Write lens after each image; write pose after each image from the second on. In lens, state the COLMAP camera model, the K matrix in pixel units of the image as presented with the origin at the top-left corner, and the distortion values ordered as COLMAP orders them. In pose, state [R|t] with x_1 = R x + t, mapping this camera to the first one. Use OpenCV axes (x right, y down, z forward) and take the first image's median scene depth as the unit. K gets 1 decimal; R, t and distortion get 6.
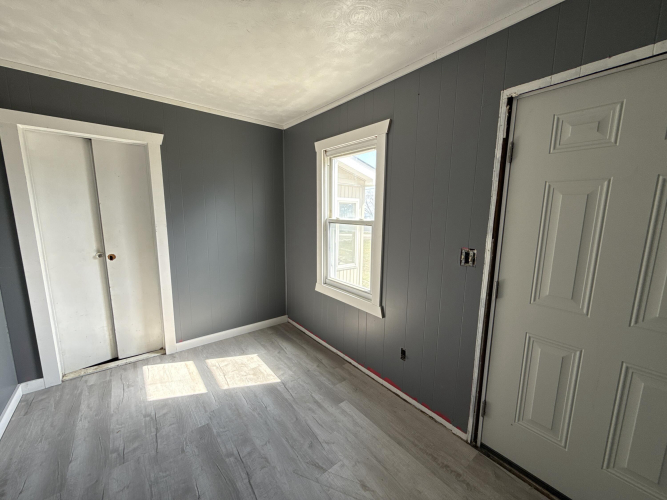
lens RADIAL K [[267.4, 0, 333.8], [0, 267.4, 251.9], [0, 0, 1]] dist [0.000955, 0.000084]
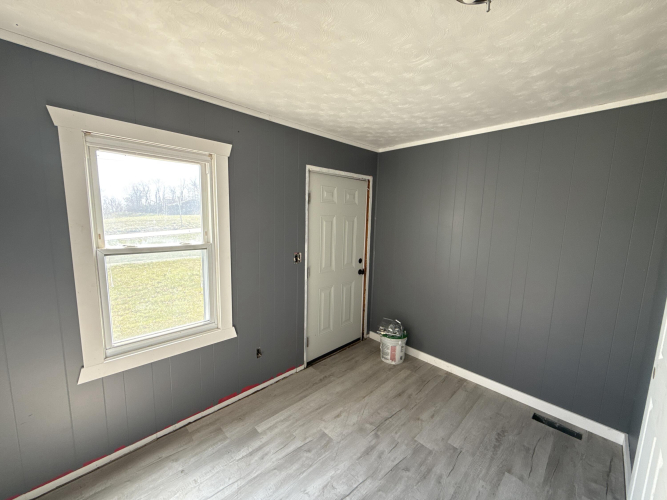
lens RADIAL K [[267.4, 0, 333.8], [0, 267.4, 251.9], [0, 0, 1]] dist [0.000955, 0.000084]
pose [[-0.100206, -0.145535, 0.984265, -1.017905], [0.131236, 0.978668, 0.158069, -0.224542], [-0.986274, 0.145011, -0.078969, 0.834038]]
